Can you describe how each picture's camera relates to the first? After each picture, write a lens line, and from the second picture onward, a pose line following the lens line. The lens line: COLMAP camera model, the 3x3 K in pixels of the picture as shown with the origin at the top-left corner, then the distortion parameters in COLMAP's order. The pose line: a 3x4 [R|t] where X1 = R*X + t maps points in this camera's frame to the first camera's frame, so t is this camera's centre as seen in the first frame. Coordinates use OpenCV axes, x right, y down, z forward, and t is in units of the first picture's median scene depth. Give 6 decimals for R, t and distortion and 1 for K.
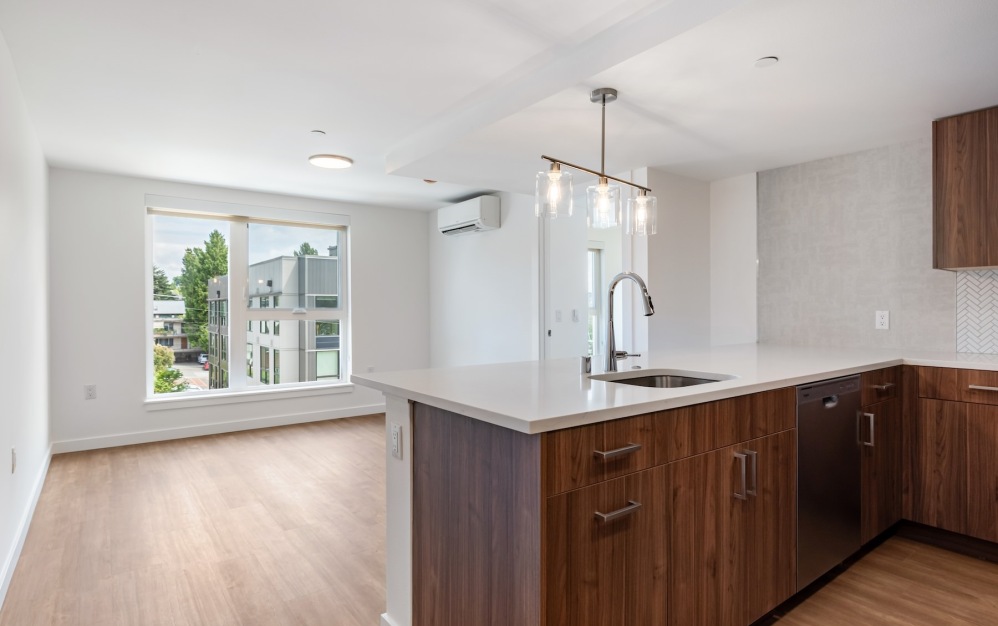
lens RADIAL K [[523.7, 0, 537.1], [0, 523.7, 319.8], [0, 0, 1]] dist [-0.001729, -0.000295]
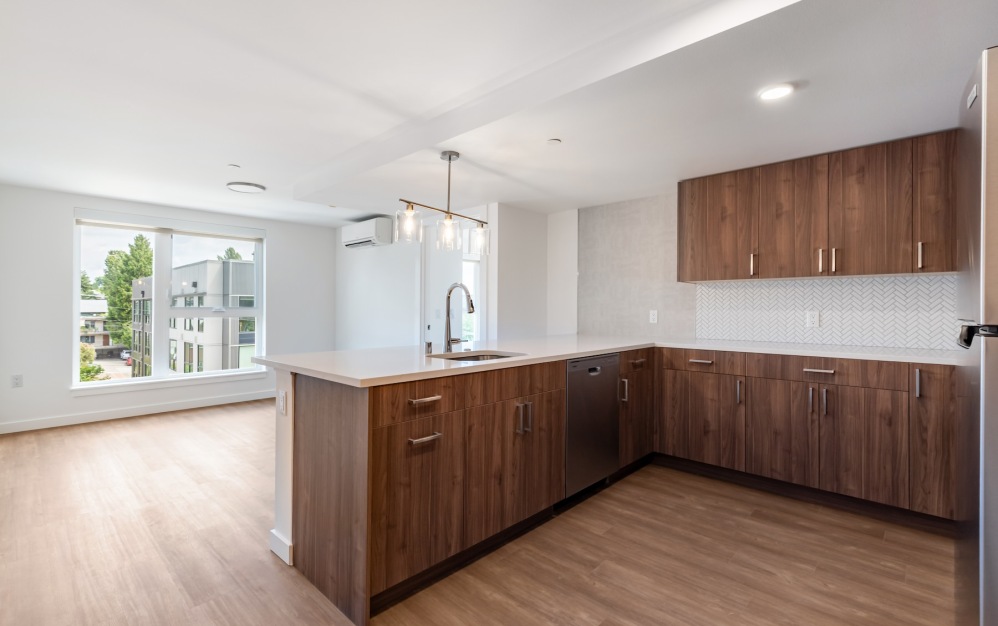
lens RADIAL K [[446.2, 0, 505.6], [0, 446.2, 309.5], [0, 0, 1]] dist [0.000517, 0.000214]
pose [[0.990736, 0.002030, 0.135790, 0.115668], [0.000536, 0.999822, -0.018859, 0.004250], [-0.135804, 0.018757, 0.990558, -0.193507]]
